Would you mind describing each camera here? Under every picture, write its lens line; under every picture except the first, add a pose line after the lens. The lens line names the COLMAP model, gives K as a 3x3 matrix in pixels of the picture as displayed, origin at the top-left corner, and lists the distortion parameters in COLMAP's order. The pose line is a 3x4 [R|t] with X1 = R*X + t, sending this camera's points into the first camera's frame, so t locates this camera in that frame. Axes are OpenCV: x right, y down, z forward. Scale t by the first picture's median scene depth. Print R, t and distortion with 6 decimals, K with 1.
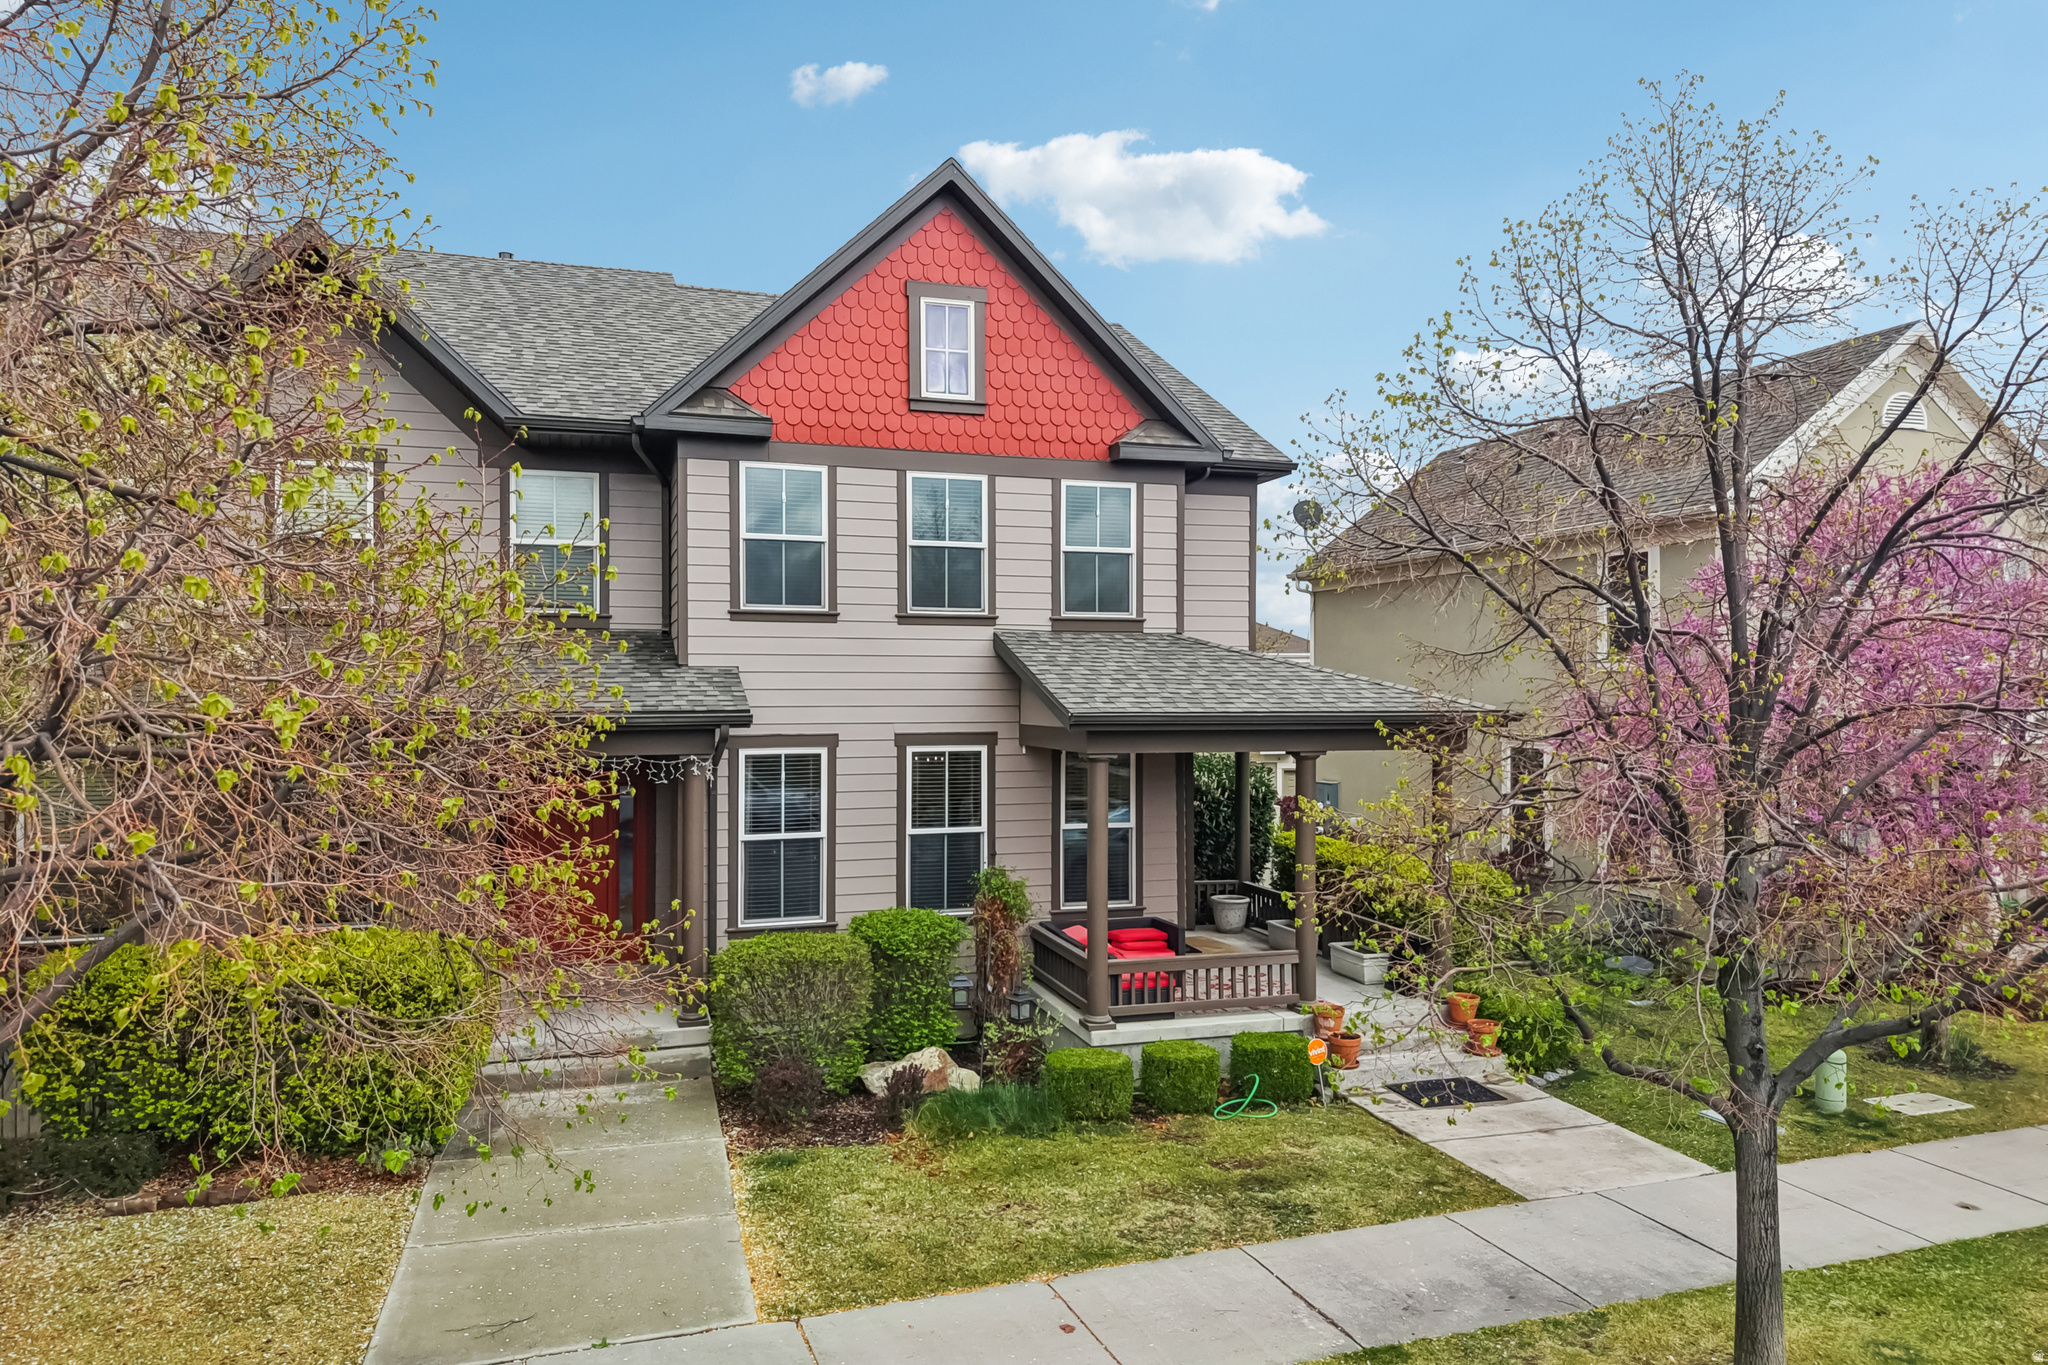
lens RADIAL K [[1431.7, 0, 1024.0], [0, 1431.7, 682.5], [0, 0, 1]] dist [0.001438, 0.000523]
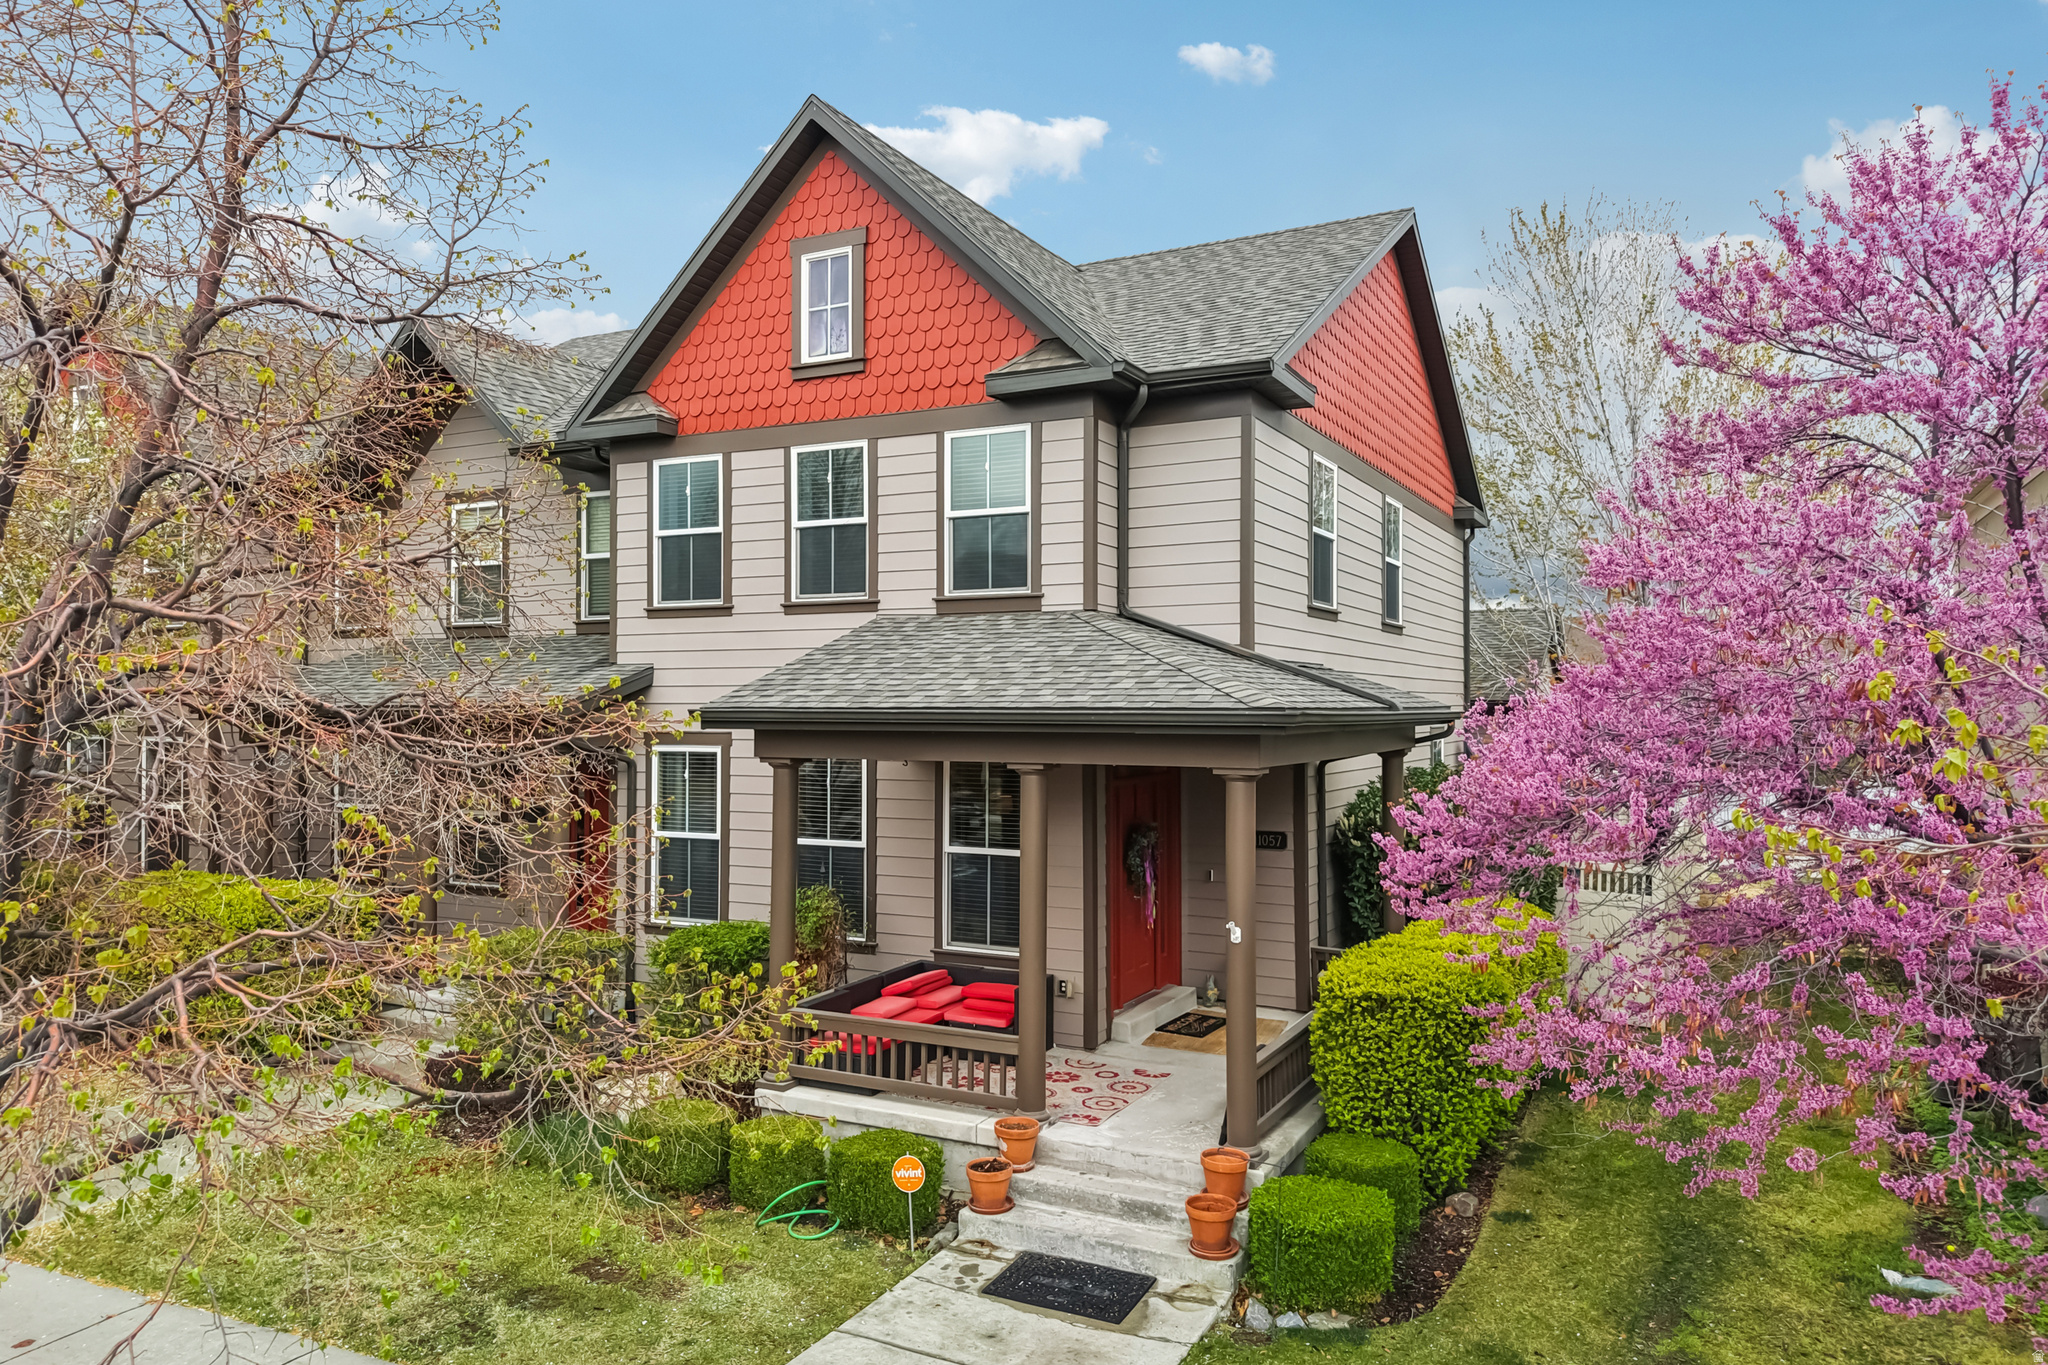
lens RADIAL K [[1431.7, 0, 1024.0], [0, 1431.7, 682.5], [0, 0, 1]] dist [0.001438, 0.000523]
pose [[0.687497, -0.011261, -0.726100, 0.695354], [0.004073, 0.999924, -0.011652, 0.014644], [0.726176, 0.005054, 0.687490, 0.484051]]
